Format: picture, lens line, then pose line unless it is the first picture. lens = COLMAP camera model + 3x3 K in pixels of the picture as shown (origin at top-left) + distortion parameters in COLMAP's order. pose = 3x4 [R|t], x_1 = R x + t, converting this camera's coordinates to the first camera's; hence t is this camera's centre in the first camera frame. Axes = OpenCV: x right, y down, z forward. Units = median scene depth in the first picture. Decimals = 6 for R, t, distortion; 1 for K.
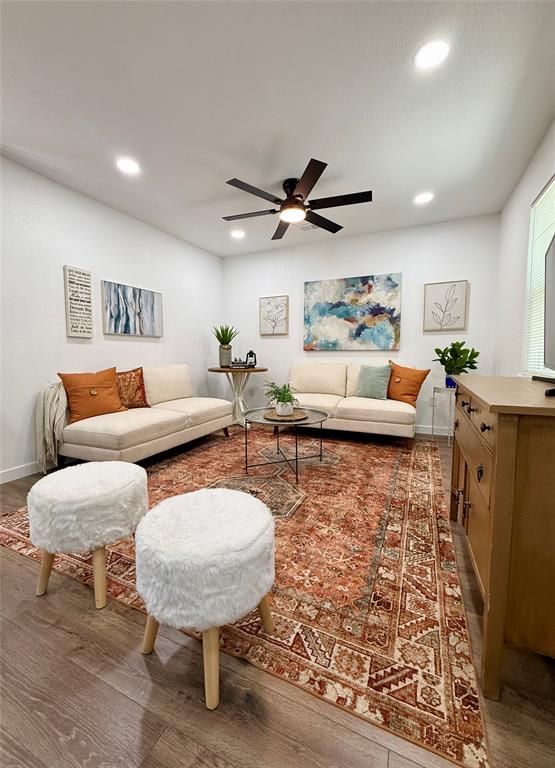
lens RADIAL K [[307.8, 0, 277.5], [0, 307.8, 384.0], [0, 0, 1]] dist [-0.001205, 0.000167]
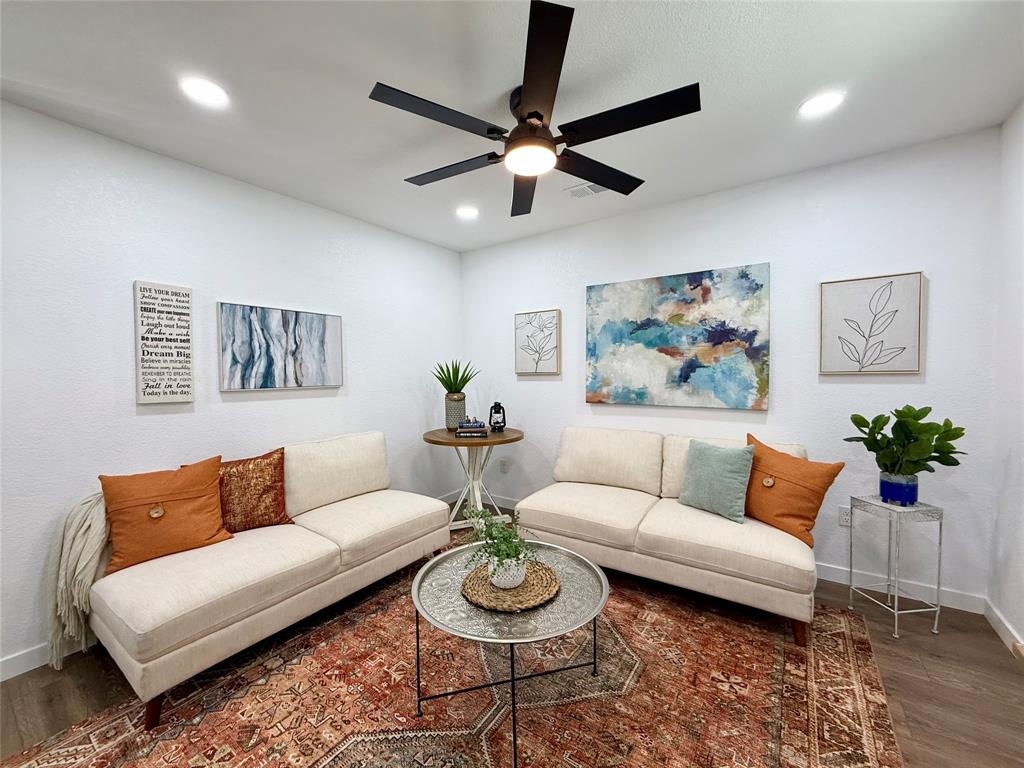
lens RADIAL K [[403.0, 0, 519.4], [0, 403.0, 387.6], [0, 0, 1]] dist [-0.002486, -0.000116]
pose [[0.987152, -0.000168, -0.159786, 0.104891], [-0.009442, 0.998191, -0.059379, -0.117824], [0.159507, 0.060125, 0.985364, 0.303900]]
